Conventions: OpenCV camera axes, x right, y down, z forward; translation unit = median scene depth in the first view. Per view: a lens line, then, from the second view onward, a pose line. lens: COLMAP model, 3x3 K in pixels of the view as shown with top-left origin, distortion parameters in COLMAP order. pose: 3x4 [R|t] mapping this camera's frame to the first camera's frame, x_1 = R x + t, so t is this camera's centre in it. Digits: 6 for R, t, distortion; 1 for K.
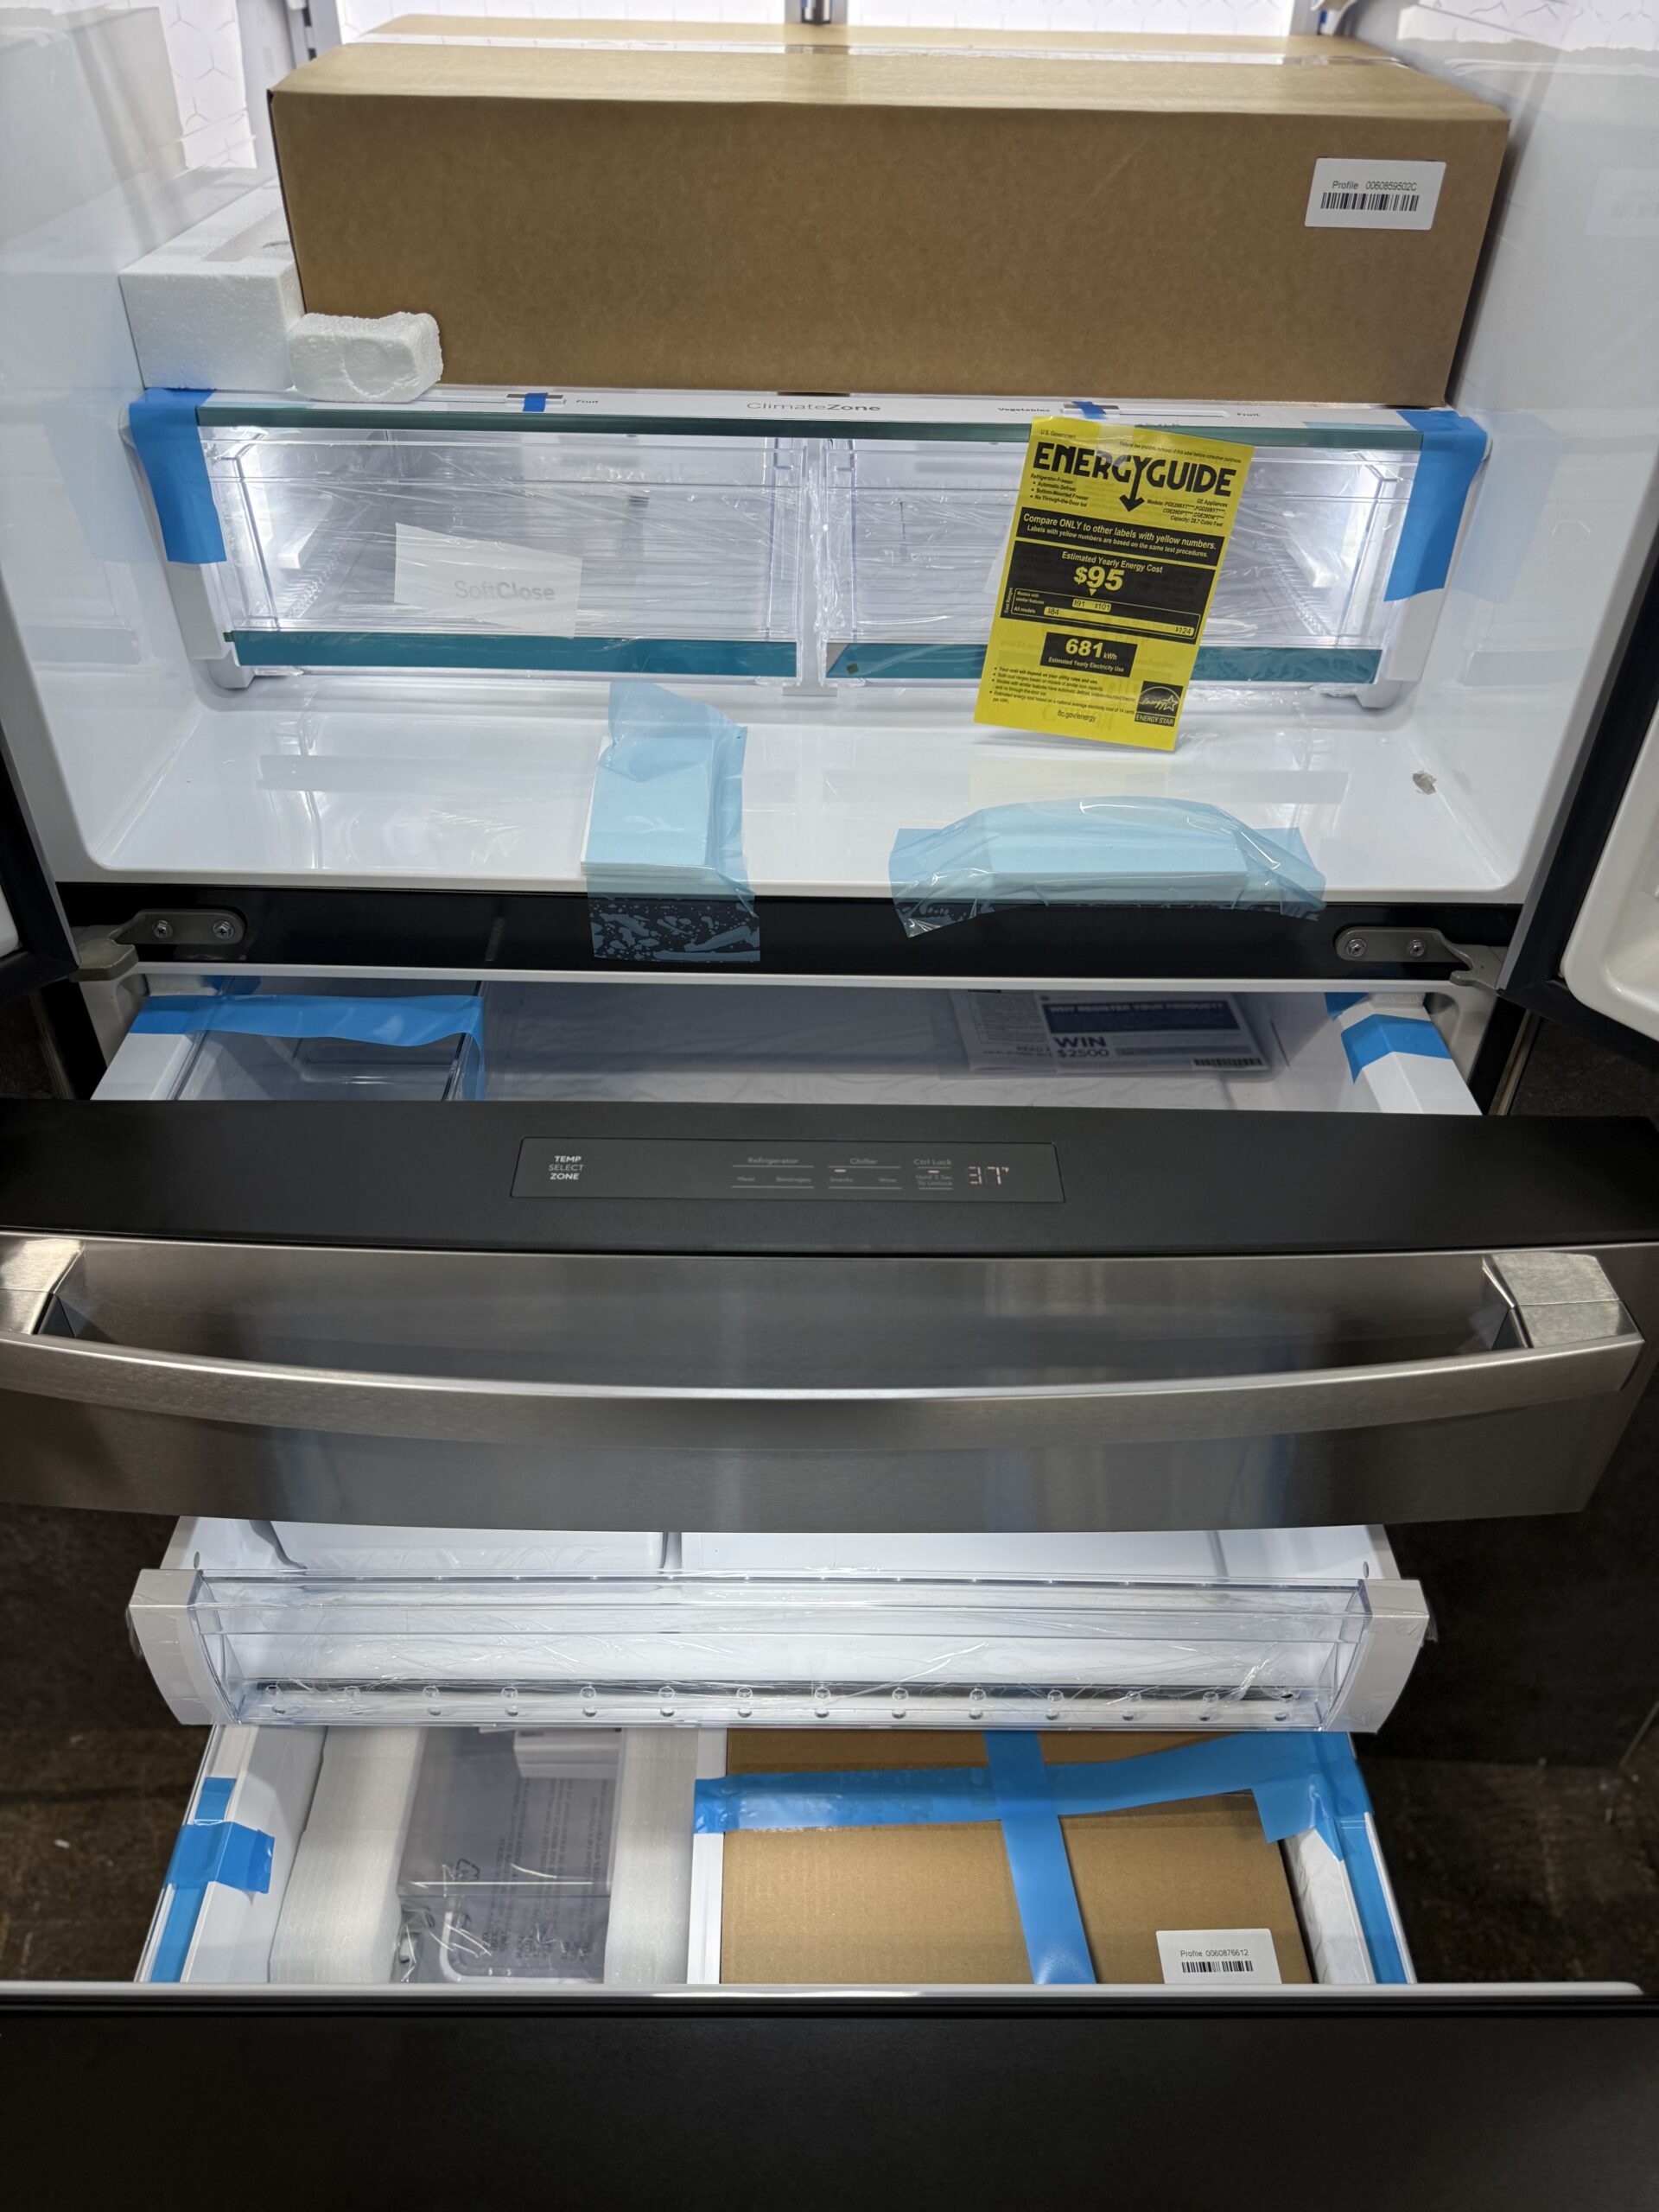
lens RADIAL K [[1633.3, 0, 846.6], [0, 1633.3, 1130.3], [0, 0, 1]] dist [0.023646, -0.028610]
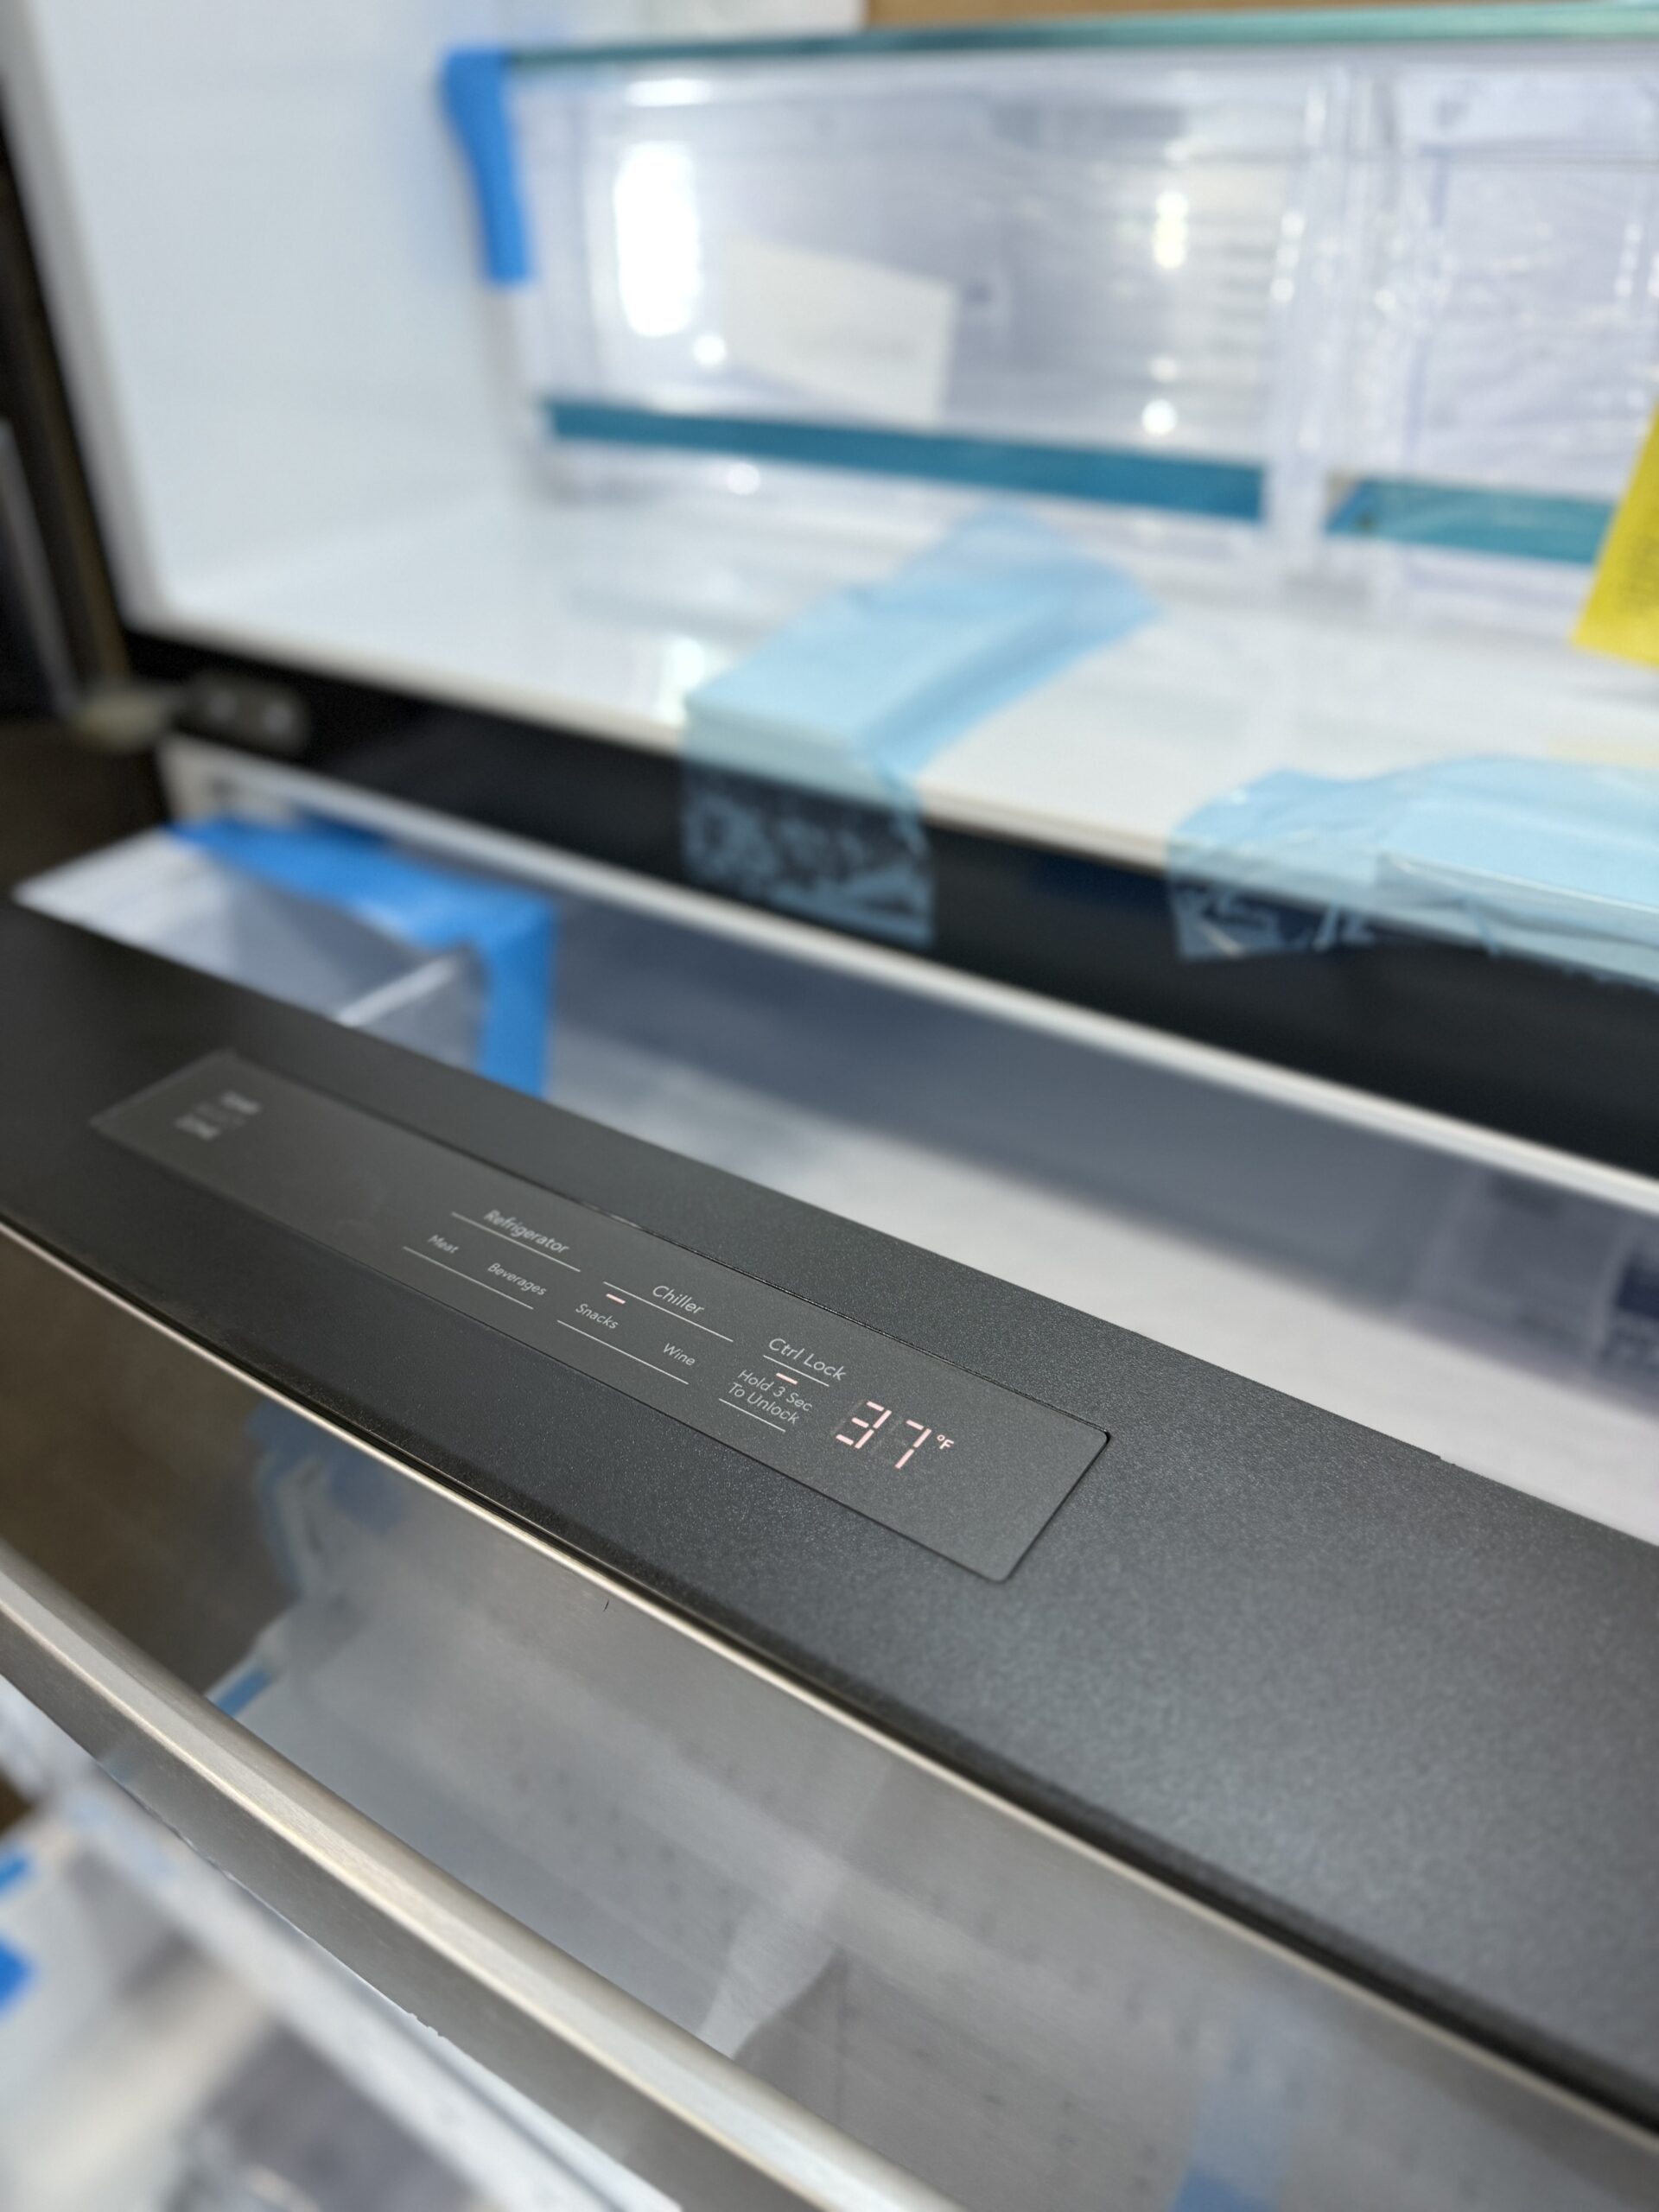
lens RADIAL K [[1633.3, 0, 841.9], [0, 1633.3, 1083.6], [0, 0, 1]] dist [0.023646, -0.028610]
pose [[0.800341, 0.263013, -0.538775, 0.224341], [-0.341214, 0.938728, -0.048610, -0.024389], [0.492978, 0.222742, 0.841046, 0.543503]]
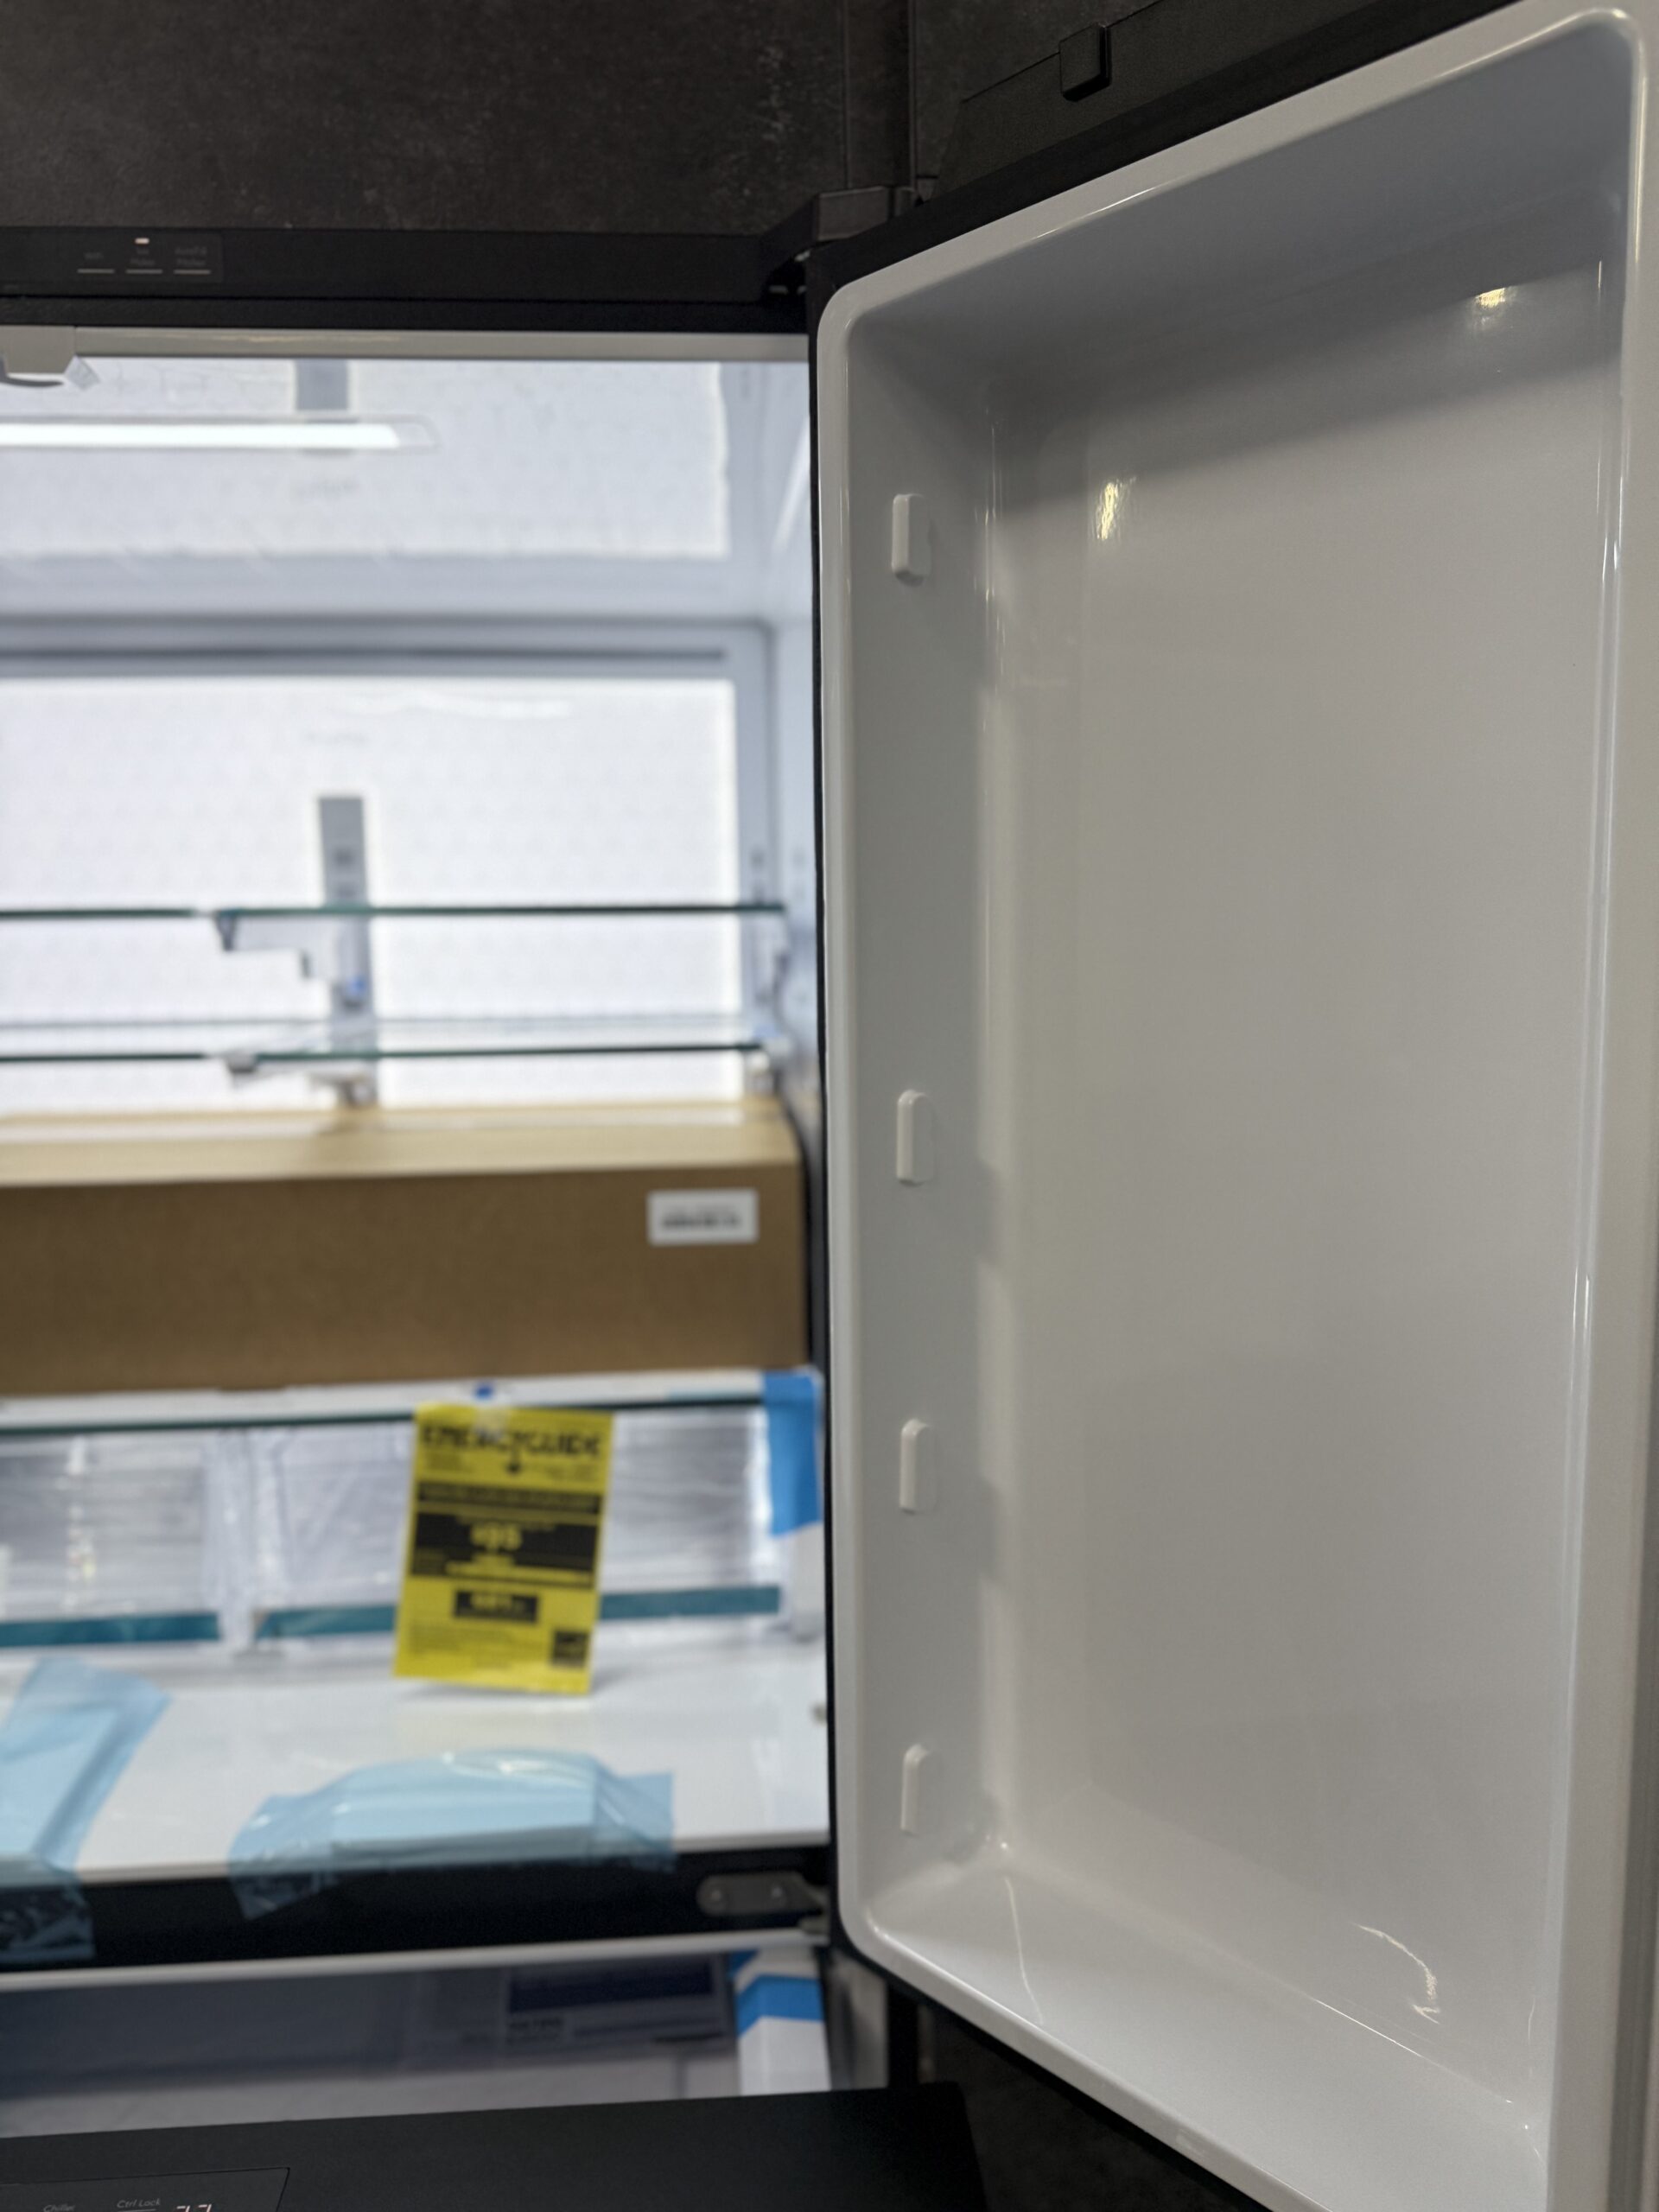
lens RADIAL K [[1633.3, 0, 835.4], [0, 1633.3, 1108.6], [0, 0, 1]] dist [0.023646, -0.028610]
pose [[0.998132, -0.047146, 0.038846, 0.363158], [0.060549, 0.847839, -0.526785, 0.007427], [-0.008100, 0.528153, 0.849110, -0.073086]]
